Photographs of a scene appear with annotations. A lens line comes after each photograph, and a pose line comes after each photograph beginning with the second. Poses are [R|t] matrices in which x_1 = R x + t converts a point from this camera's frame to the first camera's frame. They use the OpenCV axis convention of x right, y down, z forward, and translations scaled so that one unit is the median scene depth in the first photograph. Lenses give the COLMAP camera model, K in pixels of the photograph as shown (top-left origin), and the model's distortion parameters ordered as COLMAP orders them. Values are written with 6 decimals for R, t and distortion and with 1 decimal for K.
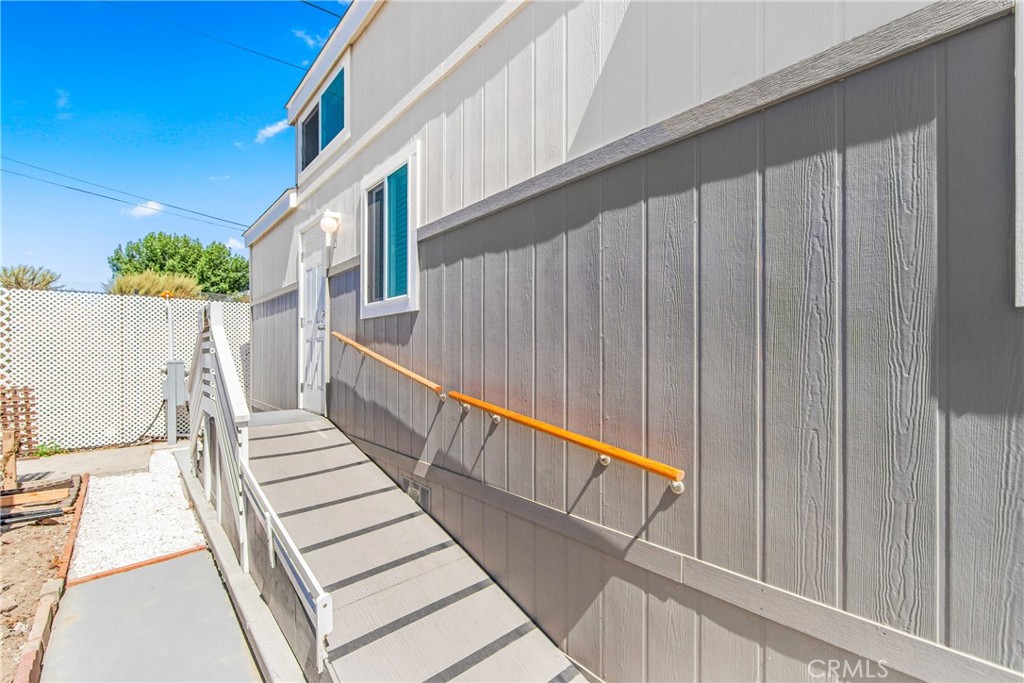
lens RADIAL K [[404.7, 0, 504.1], [0, 404.7, 356.3], [0, 0, 1]] dist [-0.004863, -0.000447]
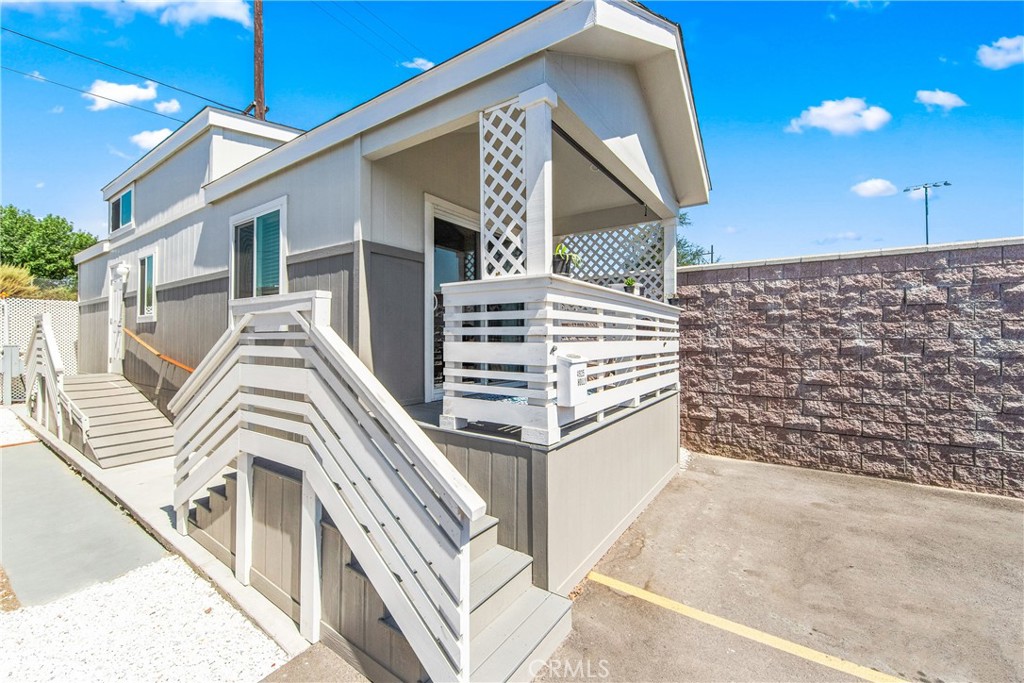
lens RADIAL K [[404.7, 0, 531.3], [0, 404.7, 339.5], [0, 0, 1]] dist [-0.004863, -0.000447]
pose [[0.968580, 0.002329, 0.248691, 0.790166], [-0.001316, 0.999990, -0.004241, -0.003379], [-0.248699, 0.003780, 0.968574, -1.074083]]
